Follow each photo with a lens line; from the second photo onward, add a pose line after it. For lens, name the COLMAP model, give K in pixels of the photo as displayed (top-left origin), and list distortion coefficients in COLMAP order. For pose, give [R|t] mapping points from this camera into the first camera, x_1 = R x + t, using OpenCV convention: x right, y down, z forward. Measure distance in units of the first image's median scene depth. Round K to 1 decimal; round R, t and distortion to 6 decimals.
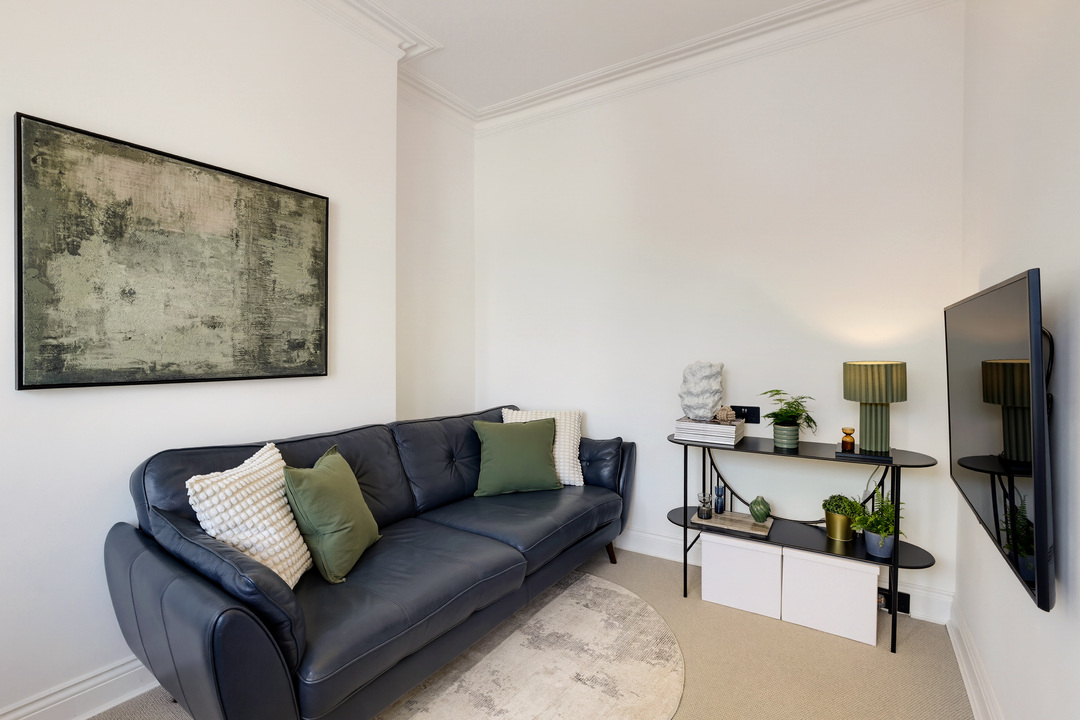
lens RADIAL K [[492.4, 0, 540.0], [0, 492.4, 360.0], [0, 0, 1]] dist [-0.043005, 0.015555]
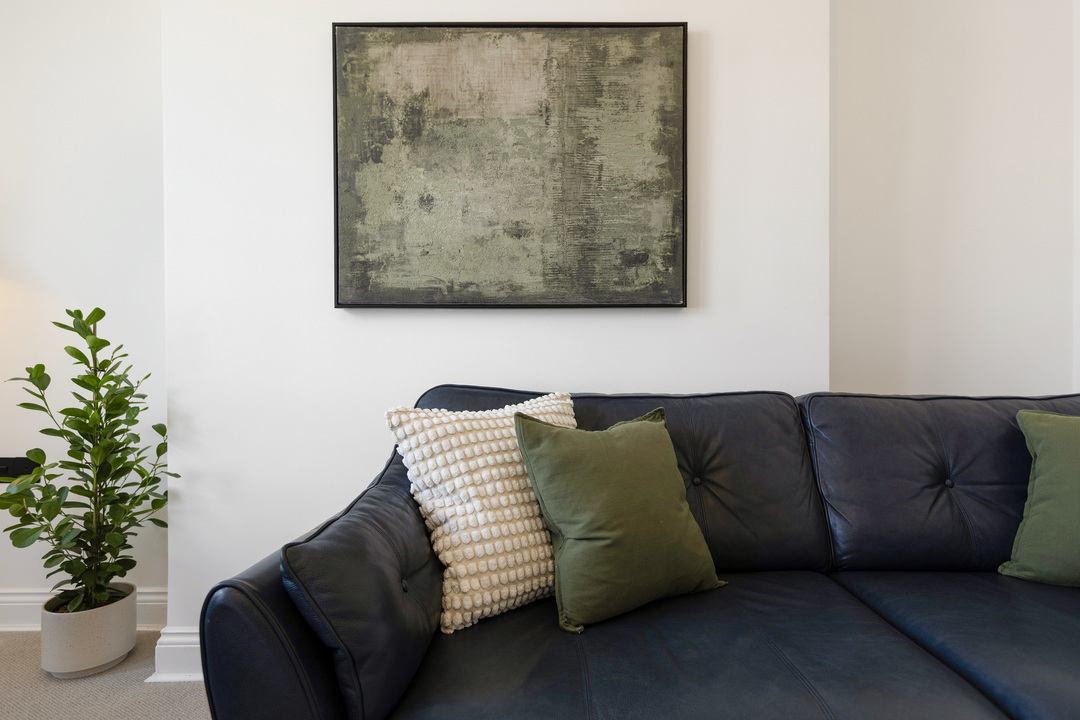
lens RADIAL K [[584.5, 0, 540.0], [0, 584.5, 360.0], [0, 0, 1]] dist [0.022207, -0.000502]
pose [[0.560808, -0.002209, -0.827943, 0.102230], [-0.007700, 0.999939, -0.007884, 0.127863], [0.827910, 0.010797, 0.560757, 0.489816]]
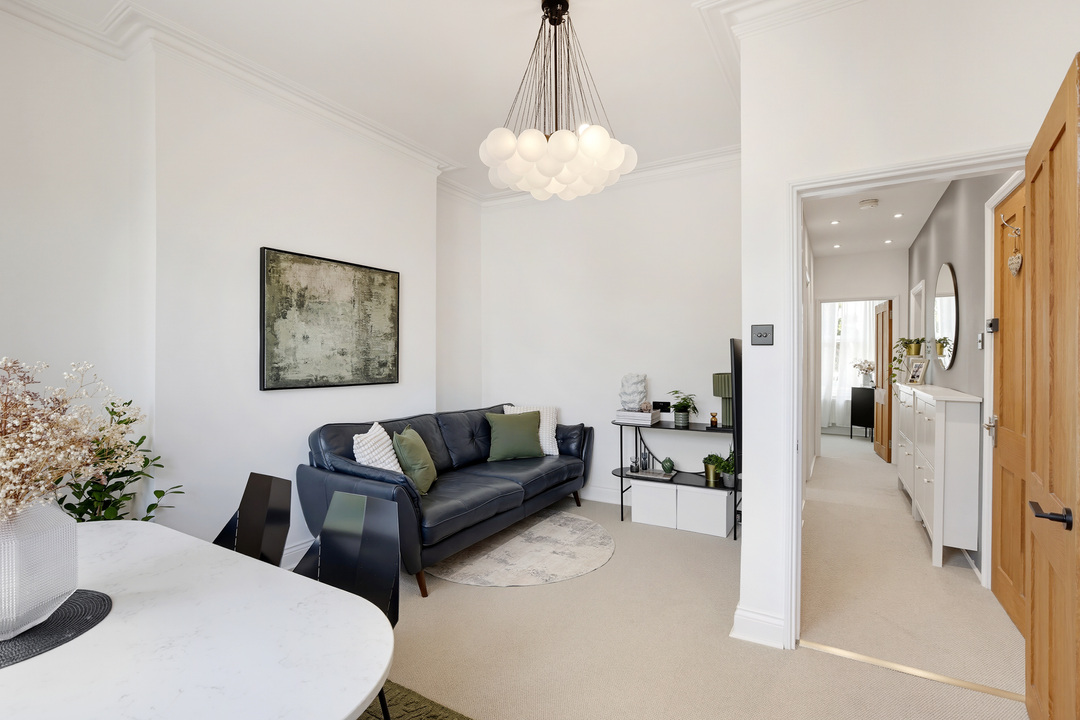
lens RADIAL K [[492.5, 0, 540.0], [0, 492.5, 360.0], [0, 0, 1]] dist [0.000723, -0.000035]
pose [[0.999265, -0.001975, 0.038274, -0.037781], [0.002601, 0.999863, -0.016318, -0.018501], [-0.038236, 0.016406, 0.999134, -0.743854]]
